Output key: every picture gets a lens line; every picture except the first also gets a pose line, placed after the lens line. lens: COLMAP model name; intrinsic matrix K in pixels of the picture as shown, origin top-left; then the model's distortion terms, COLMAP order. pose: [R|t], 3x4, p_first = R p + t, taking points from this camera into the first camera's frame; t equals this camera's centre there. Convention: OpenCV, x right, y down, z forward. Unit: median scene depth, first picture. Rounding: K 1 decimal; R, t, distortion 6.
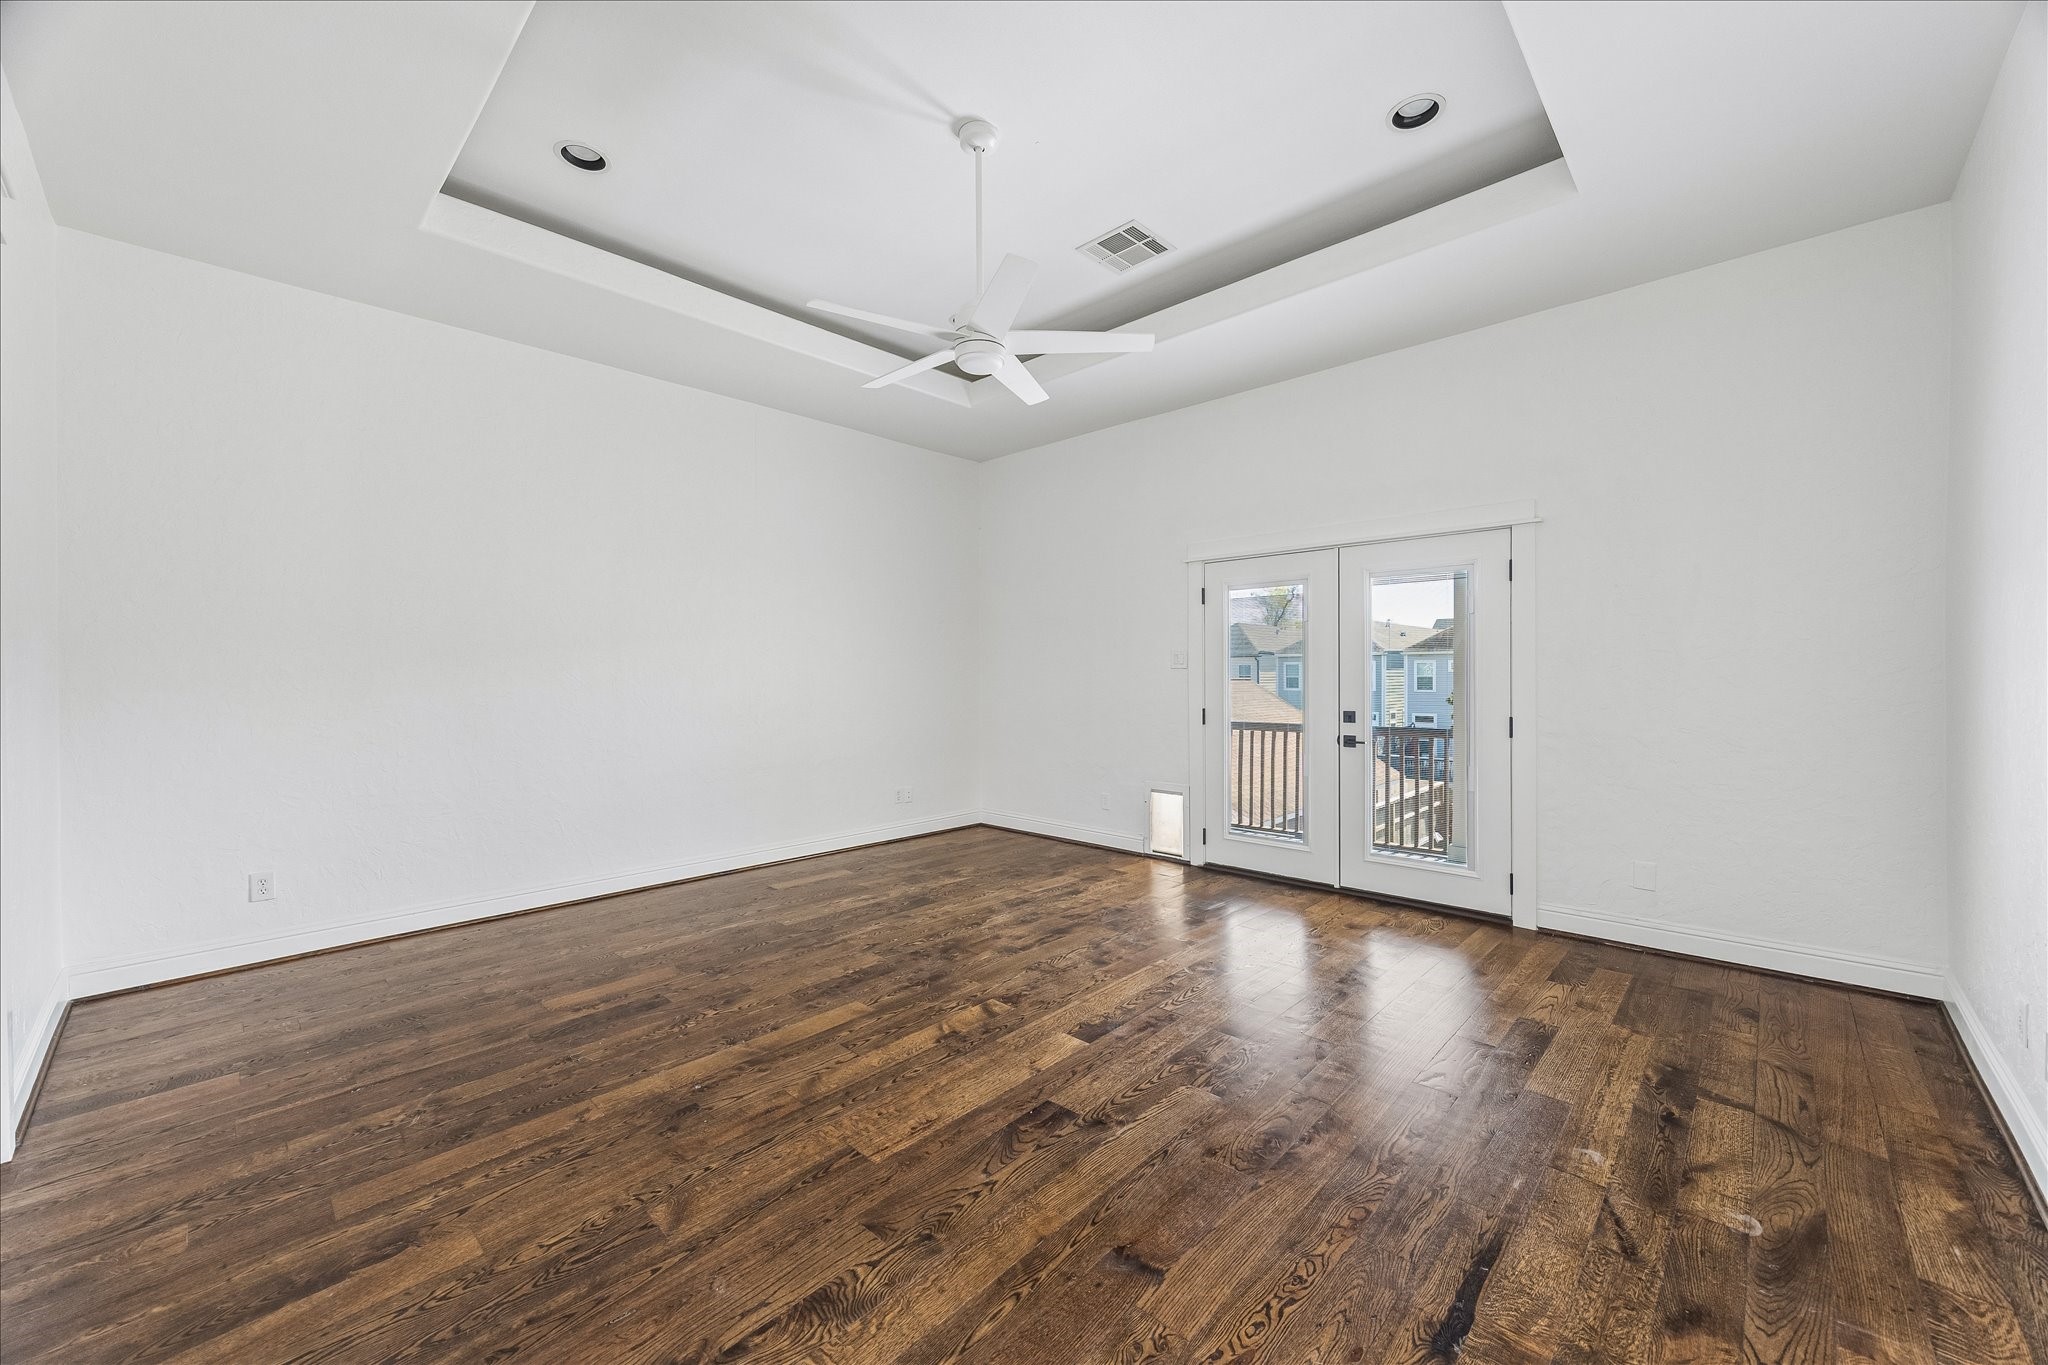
lens RADIAL K [[782.9, 0, 1028.4], [0, 782.9, 678.6], [0, 0, 1]] dist [-0.009308, -0.000310]
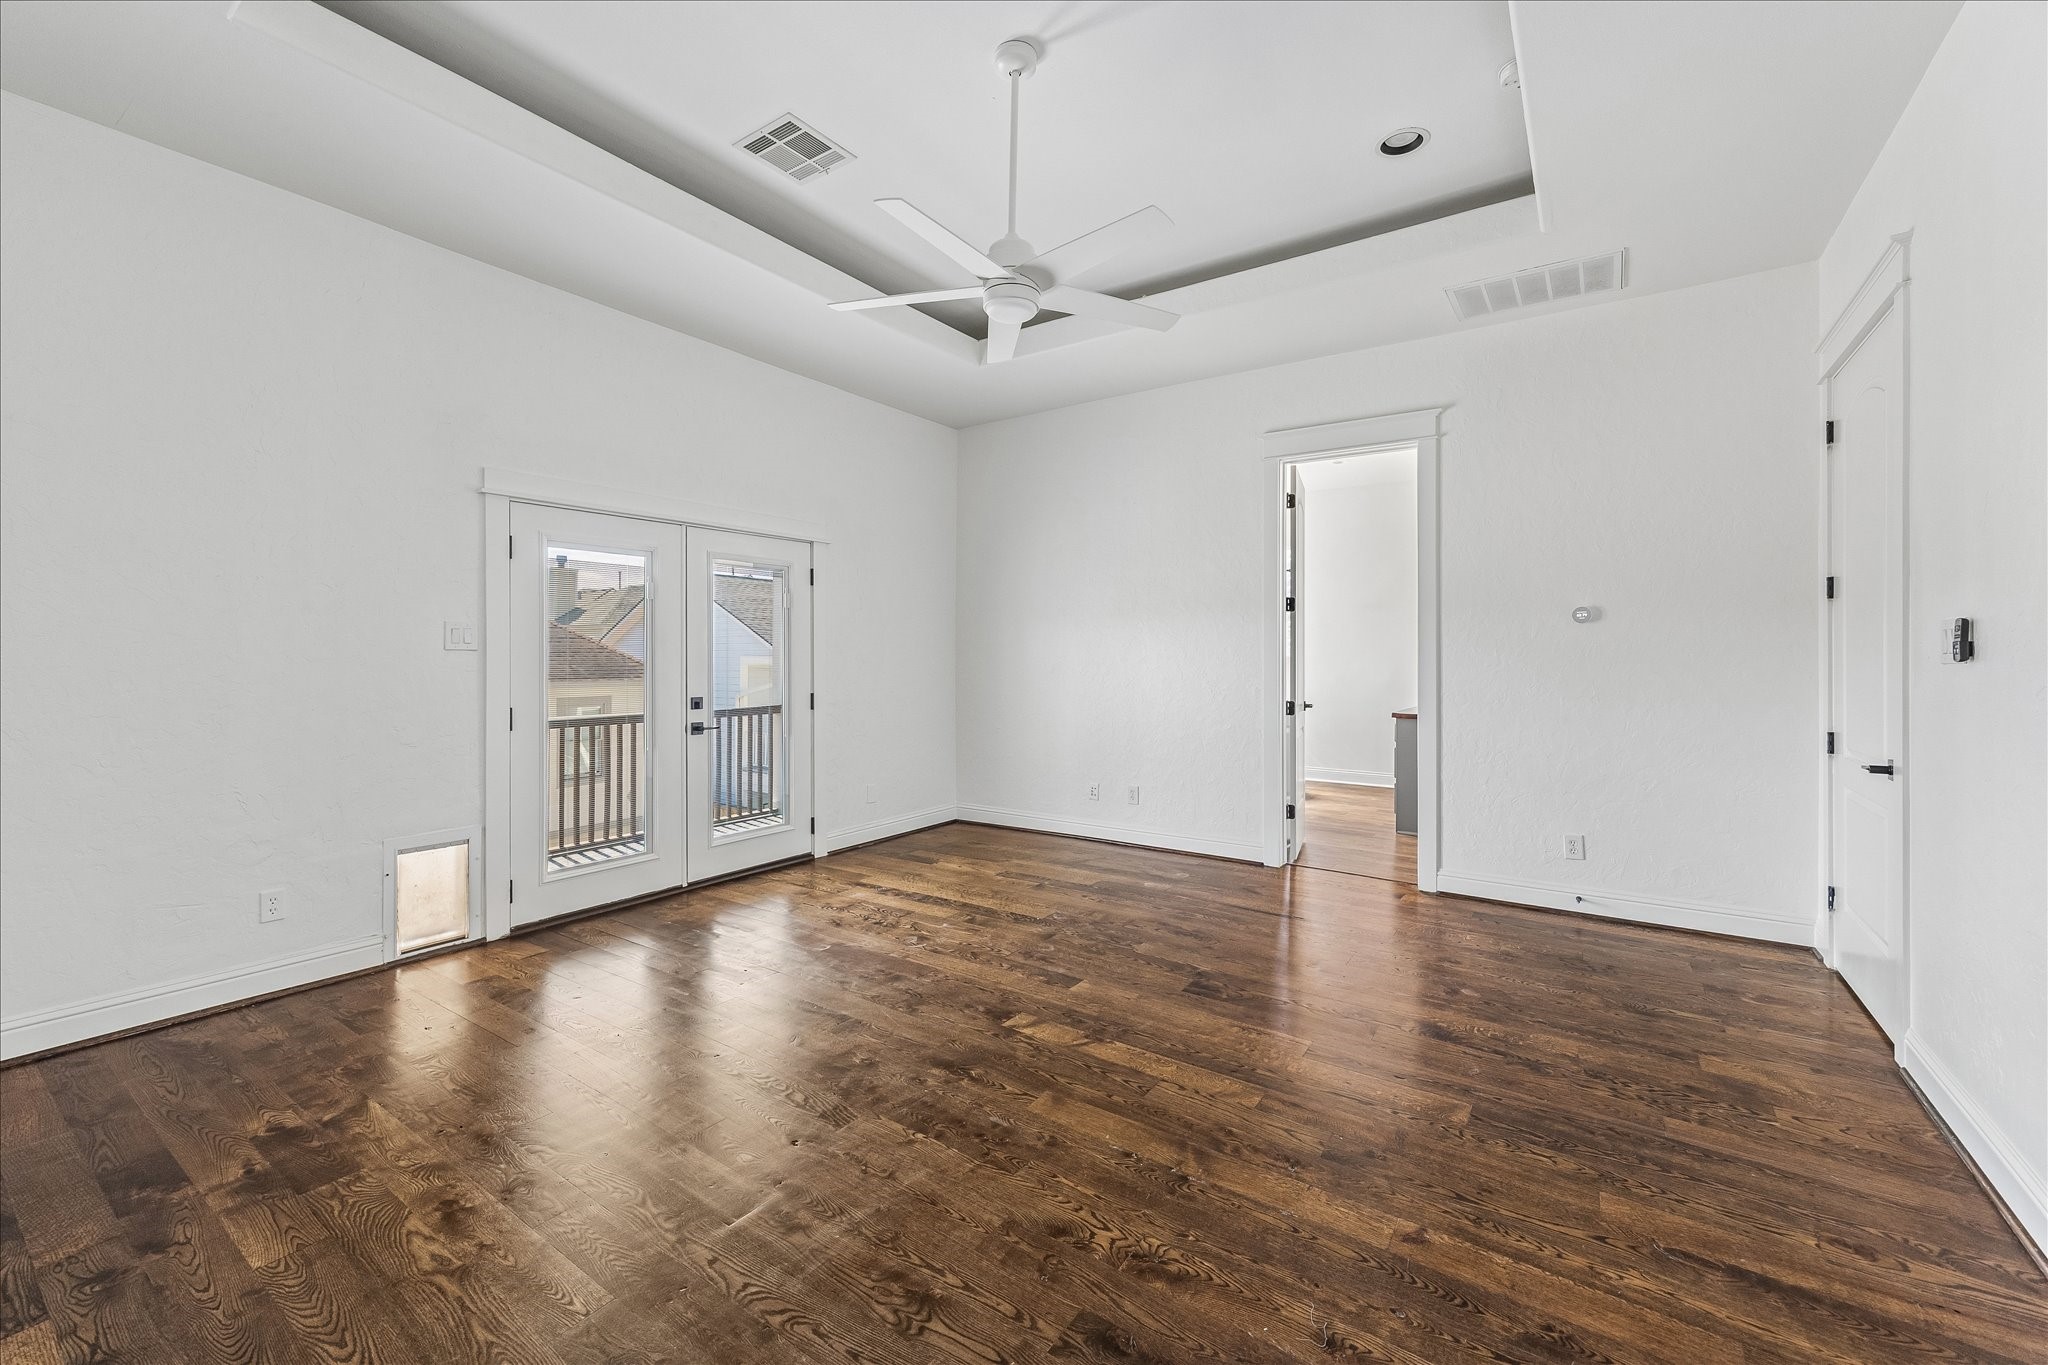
lens RADIAL K [[828.7, 0, 1026.8], [0, 828.7, 649.0], [0, 0, 1]] dist [0.000532, -0.000563]
pose [[-0.151732, 0.014117, 0.988321, -1.063598], [0.006852, 0.999889, -0.013230, -0.002504], [-0.988398, 0.004764, -0.151812, 1.203611]]
